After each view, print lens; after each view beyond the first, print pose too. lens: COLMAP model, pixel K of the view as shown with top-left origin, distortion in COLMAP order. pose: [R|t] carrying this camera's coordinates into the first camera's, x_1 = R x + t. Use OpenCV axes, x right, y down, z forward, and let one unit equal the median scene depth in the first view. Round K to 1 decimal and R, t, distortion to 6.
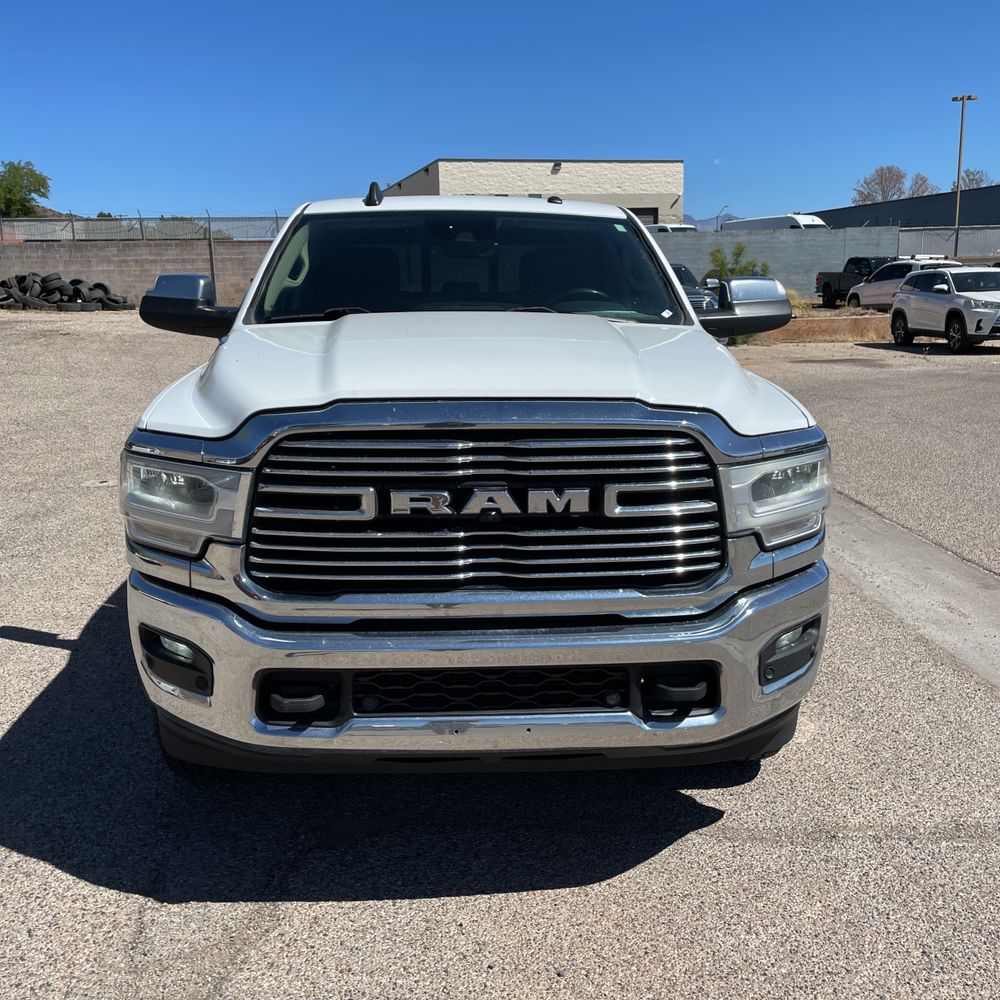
lens RADIAL K [[1015.6, 0, 500.2], [0, 1015.6, 497.4], [0, 0, 1]] dist [0.037466, 0.000000]
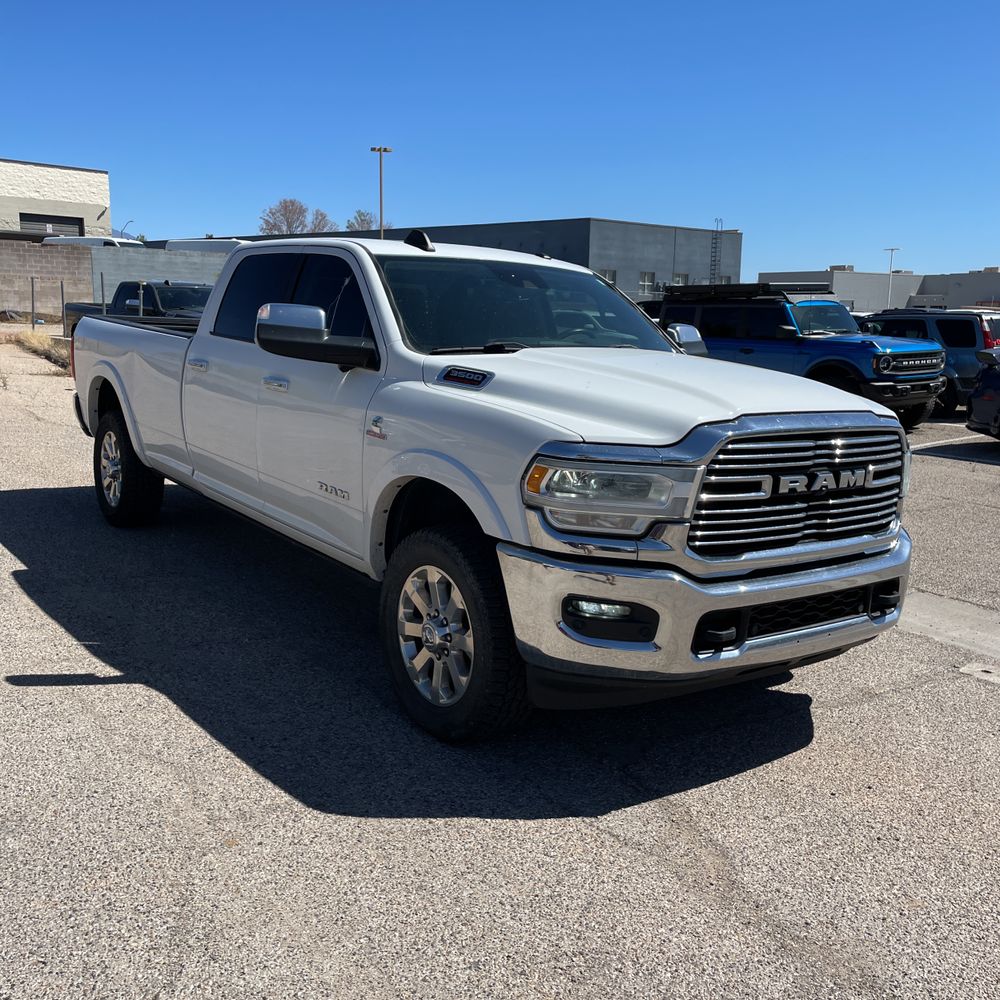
lens RADIAL K [[1015.6, 0, 505.3], [0, 1015.6, 503.3], [0, 0, 1]] dist [0.037466, 0.000000]
pose [[0.839728, -0.060858, 0.539587, -1.147322], [0.068319, 0.997644, 0.006200, -0.004225], [-0.538693, 0.031658, 0.841907, -0.005445]]
